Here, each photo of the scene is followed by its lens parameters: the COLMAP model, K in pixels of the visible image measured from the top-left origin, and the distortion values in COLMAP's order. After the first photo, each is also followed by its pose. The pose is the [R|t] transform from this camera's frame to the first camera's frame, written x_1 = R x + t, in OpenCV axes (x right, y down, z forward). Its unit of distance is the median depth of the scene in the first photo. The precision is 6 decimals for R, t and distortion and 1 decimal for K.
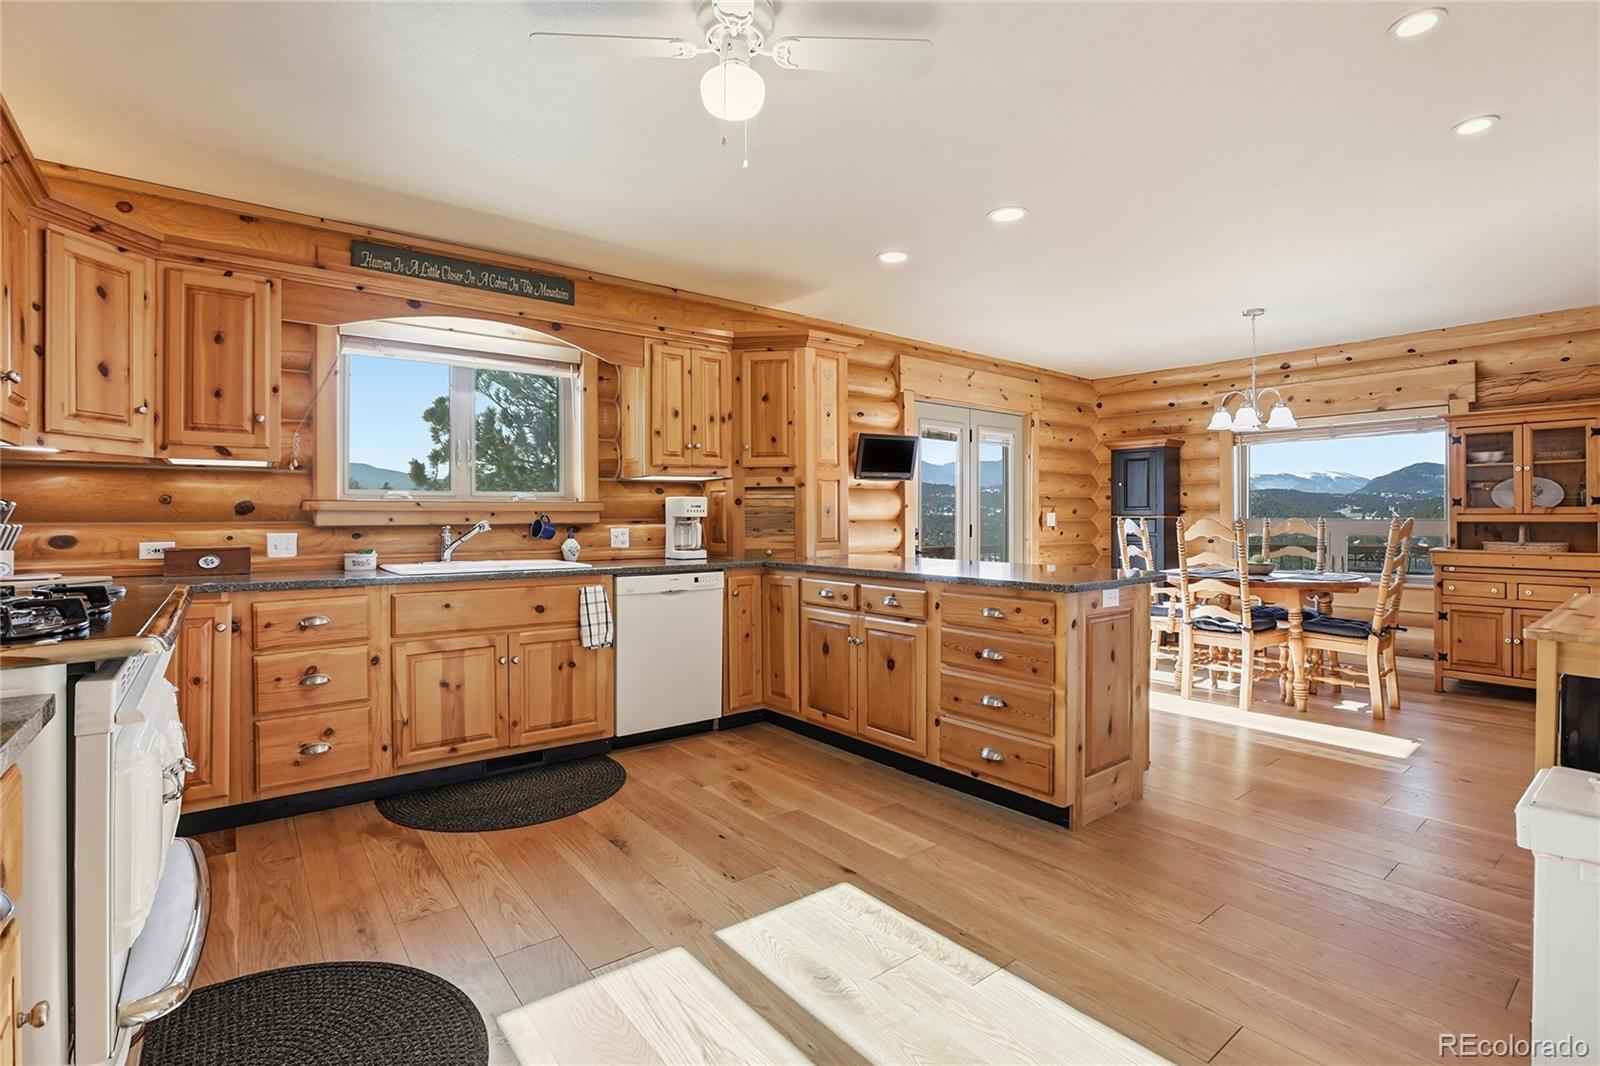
lens RADIAL K [[751.8, 0, 797.3], [0, 751.8, 516.0], [0, 0, 1]] dist [-0.048924, 0.025328]
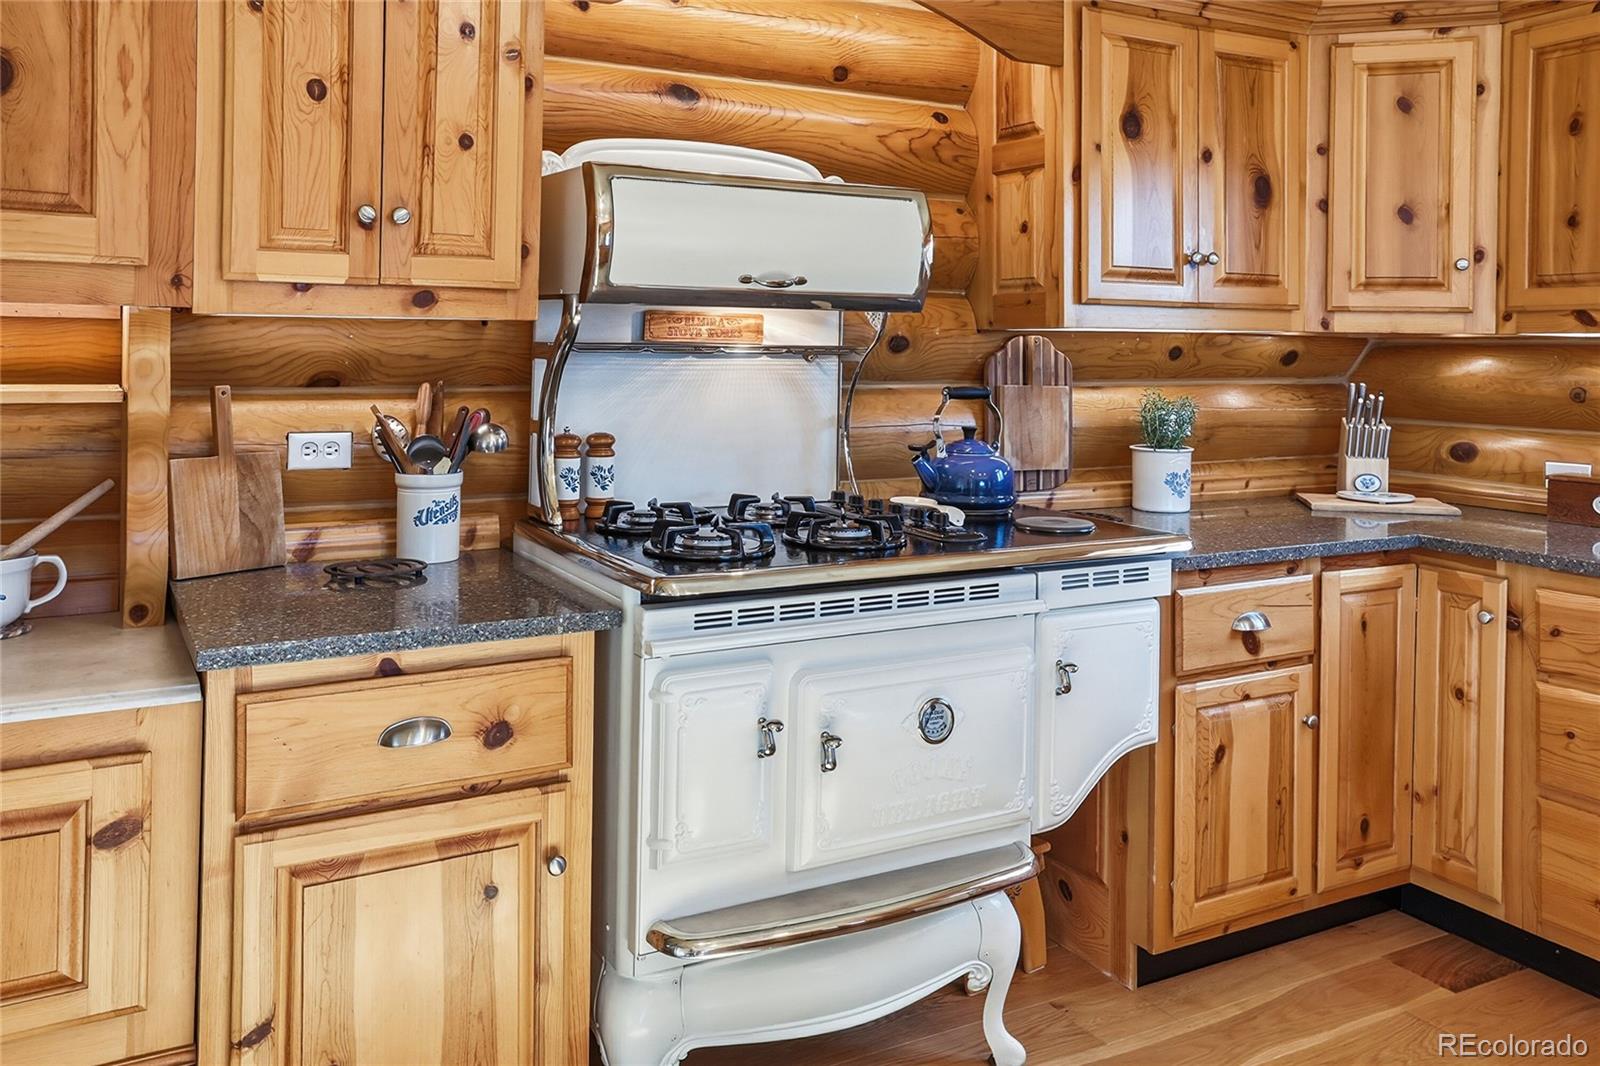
lens RADIAL K [[1300.6, 0, 794.9], [0, 1300.6, 326.8], [0, 0, 1]] dist [0.004880, 0.001987]
pose [[-0.150481, -0.013187, -0.988525, 0.311236], [-0.012731, 0.999854, -0.011400, -0.057585], [0.988531, 0.010870, -0.150627, 0.504271]]
